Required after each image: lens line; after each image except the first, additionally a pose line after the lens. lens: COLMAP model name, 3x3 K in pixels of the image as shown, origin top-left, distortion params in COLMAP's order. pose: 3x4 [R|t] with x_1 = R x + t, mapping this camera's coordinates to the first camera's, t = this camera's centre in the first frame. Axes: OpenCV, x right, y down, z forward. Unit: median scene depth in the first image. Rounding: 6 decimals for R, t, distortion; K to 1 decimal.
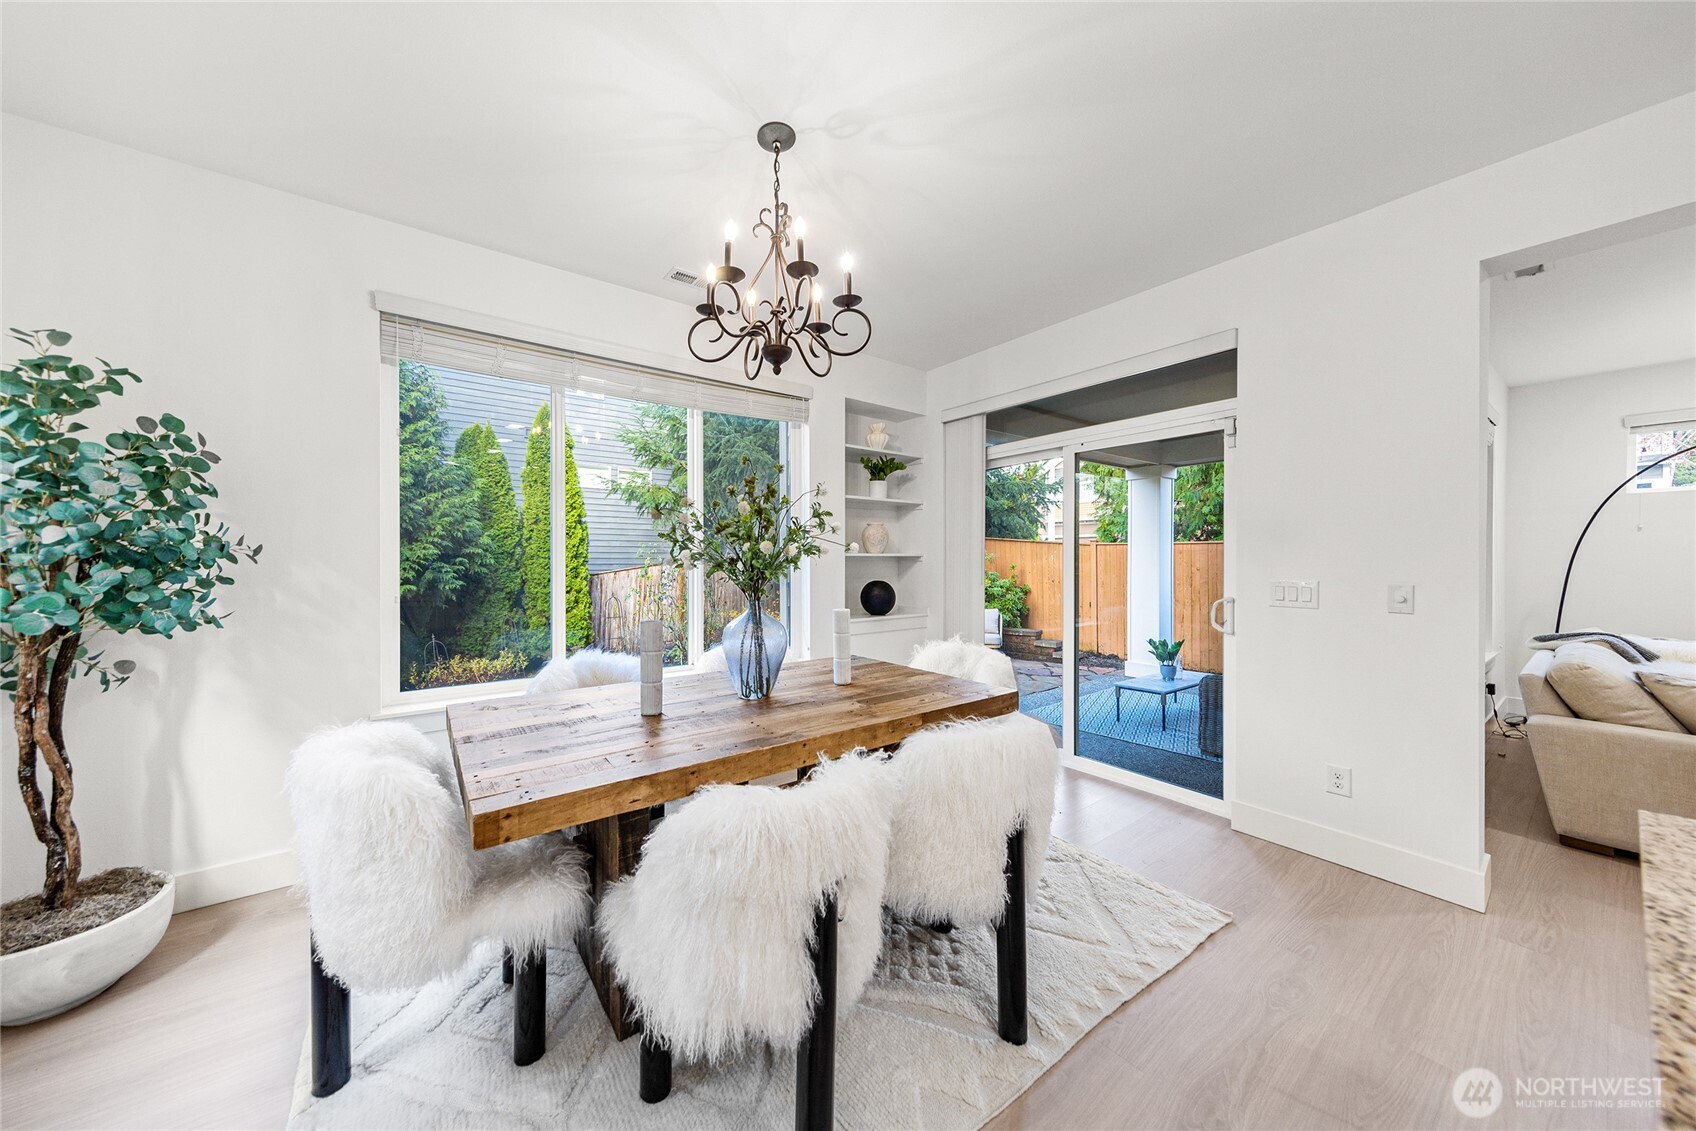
lens RADIAL K [[559.4, 0, 788.4], [0, 559.4, 563.3], [0, 0, 1]] dist [-0.000173, -0.000001]
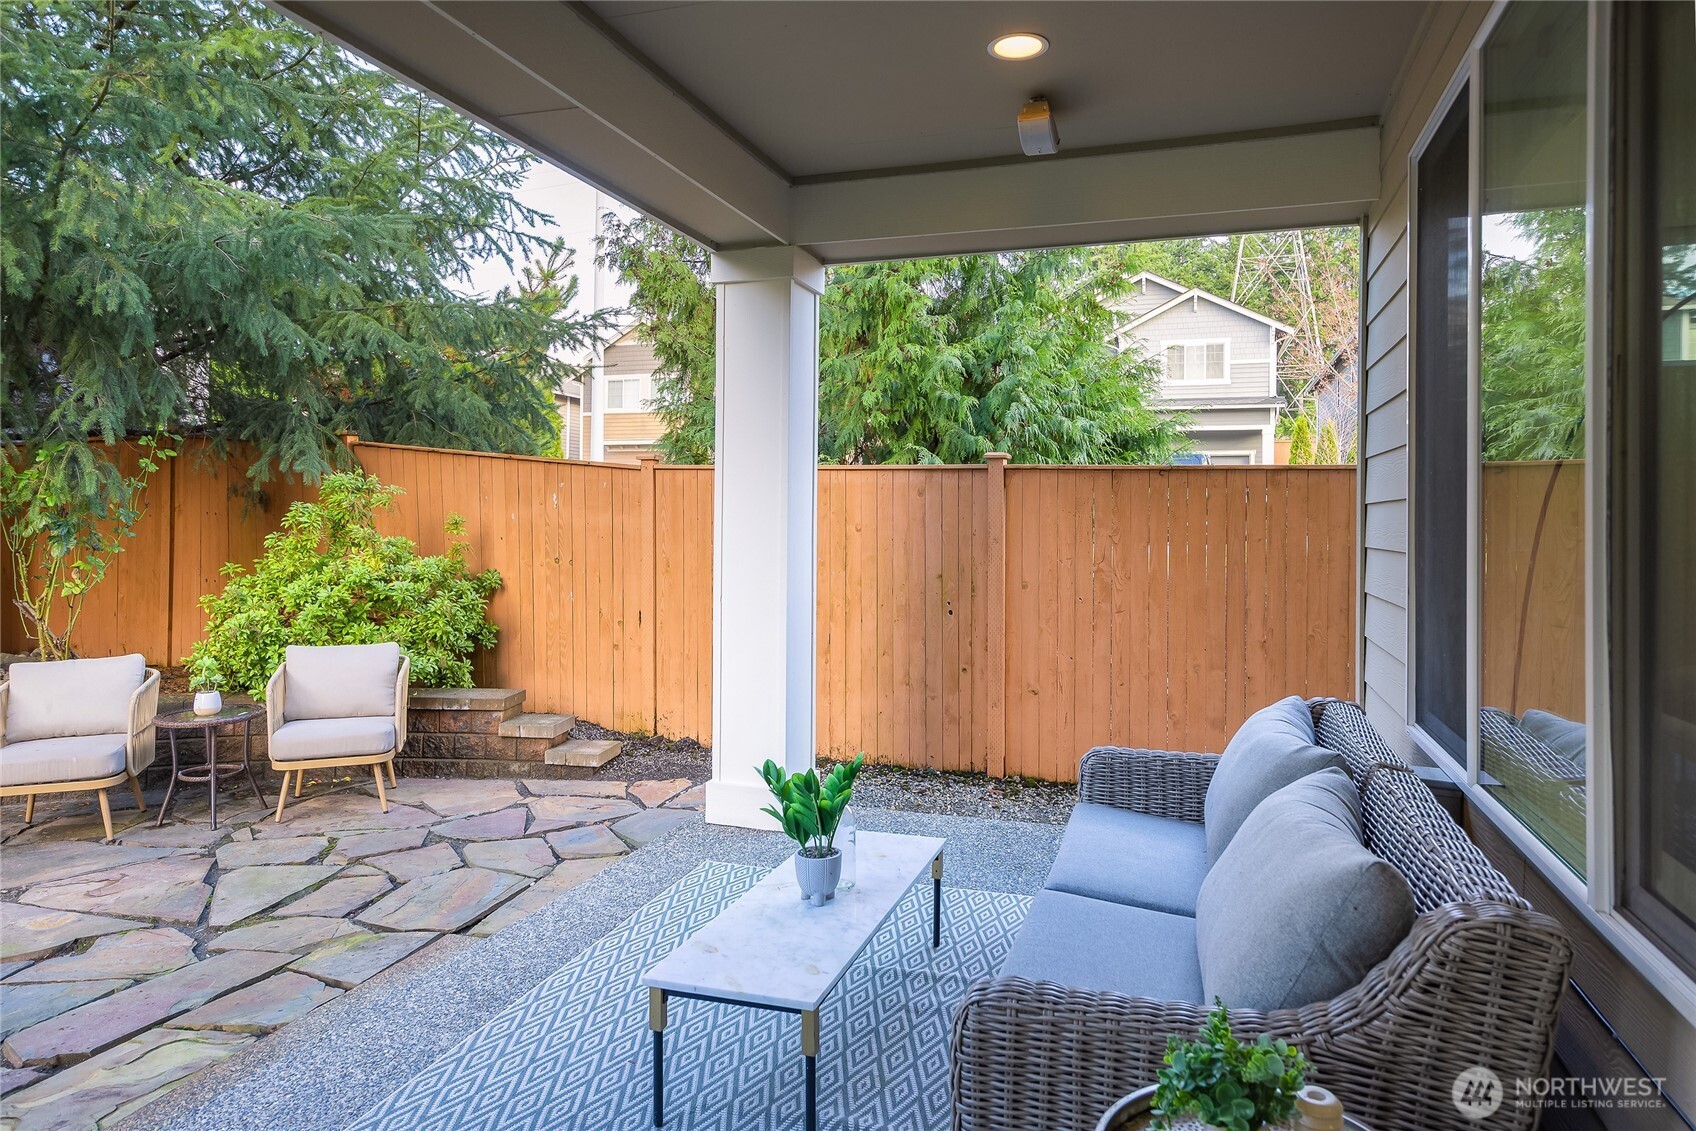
lens RADIAL K [[1044.4, 0, 849.5], [0, 1044.4, 515.2], [0, 0, 1]] dist [-0.000455, -0.001099]
pose [[0.791753, 0.006973, 0.610802, 0.201277], [-0.005506, 0.999976, -0.004278, 0.002903], [-0.610817, 0.000024, 0.791772, 0.315282]]
